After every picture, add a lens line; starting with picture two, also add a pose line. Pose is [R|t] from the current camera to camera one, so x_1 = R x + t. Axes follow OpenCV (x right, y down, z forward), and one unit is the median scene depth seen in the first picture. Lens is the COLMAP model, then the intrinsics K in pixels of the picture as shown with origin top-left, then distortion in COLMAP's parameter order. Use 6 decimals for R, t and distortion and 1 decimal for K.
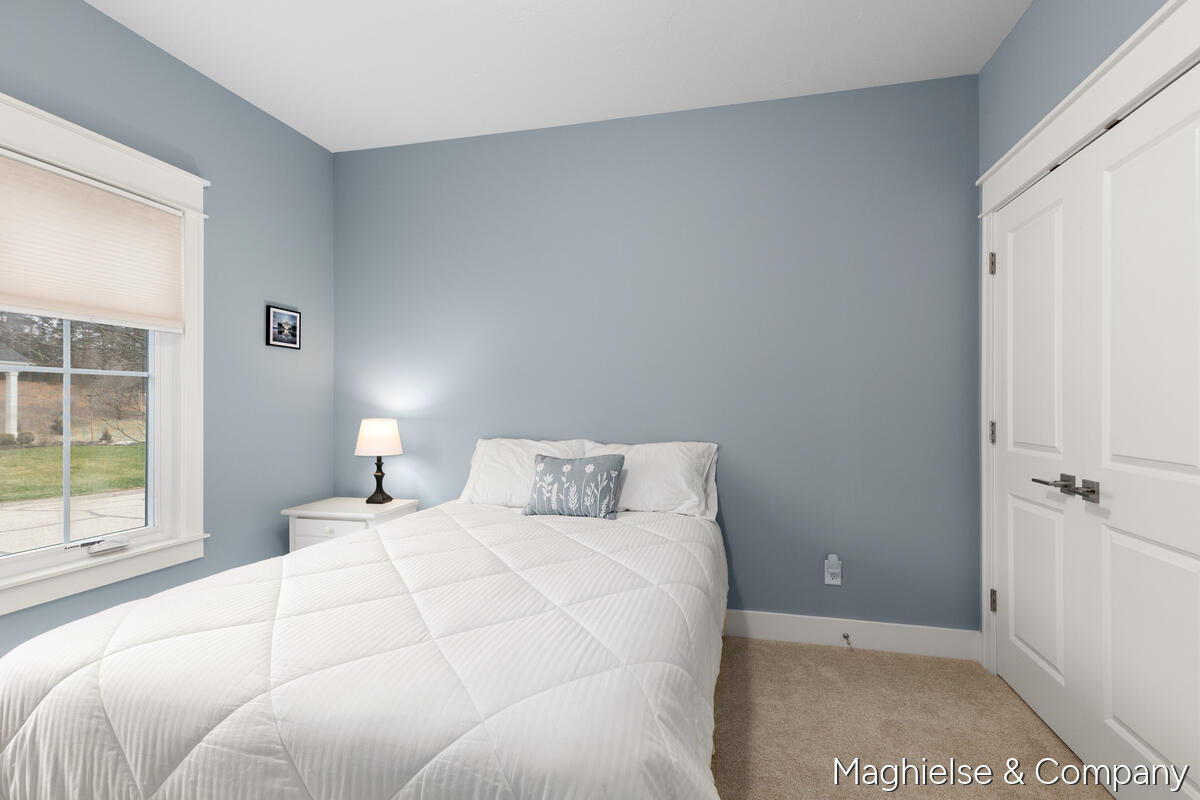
lens RADIAL K [[545.1, 0, 603.5], [0, 545.1, 401.9], [0, 0, 1]] dist [0.005317, 0.000426]
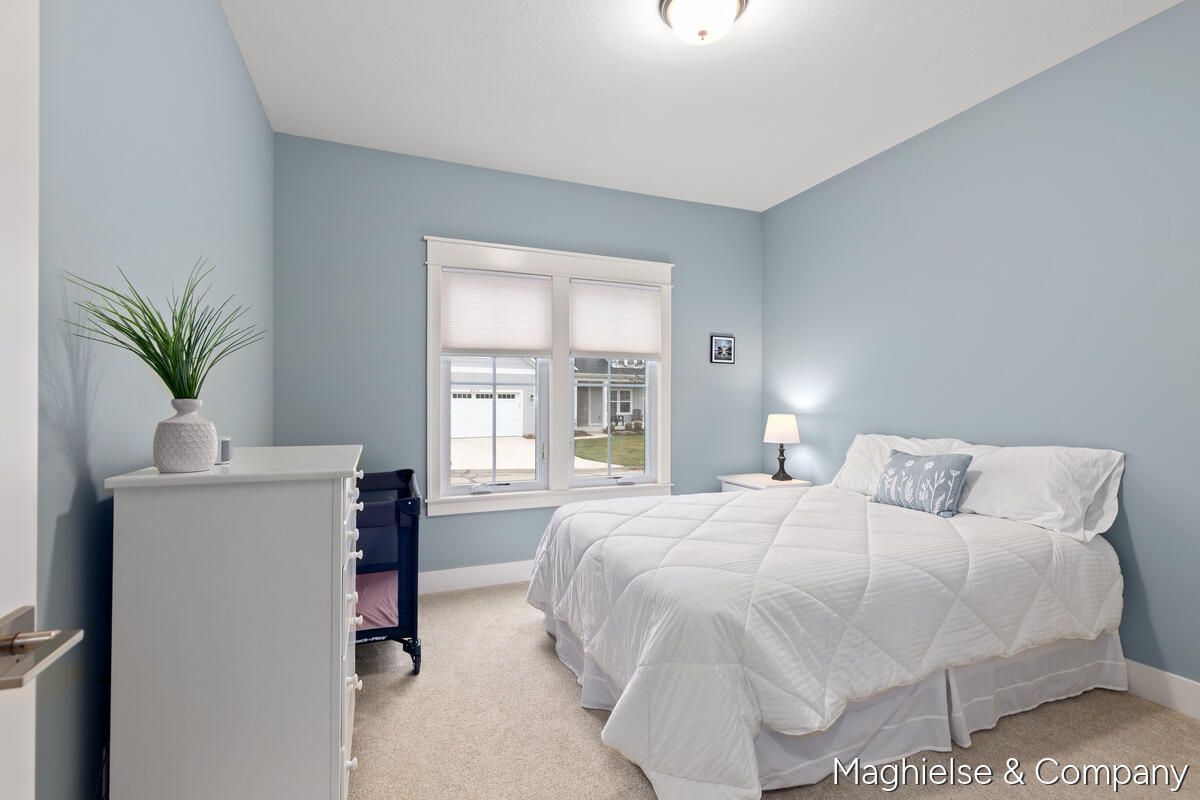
lens RADIAL K [[545.1, 0, 597.9], [0, 545.1, 399.9], [0, 0, 1]] dist [0.005317, 0.000426]
pose [[0.574107, -0.005435, -0.818762, 0.453086], [0.003017, 0.999985, -0.004522, 0.001559], [0.818775, 0.000126, 0.574115, -0.099526]]
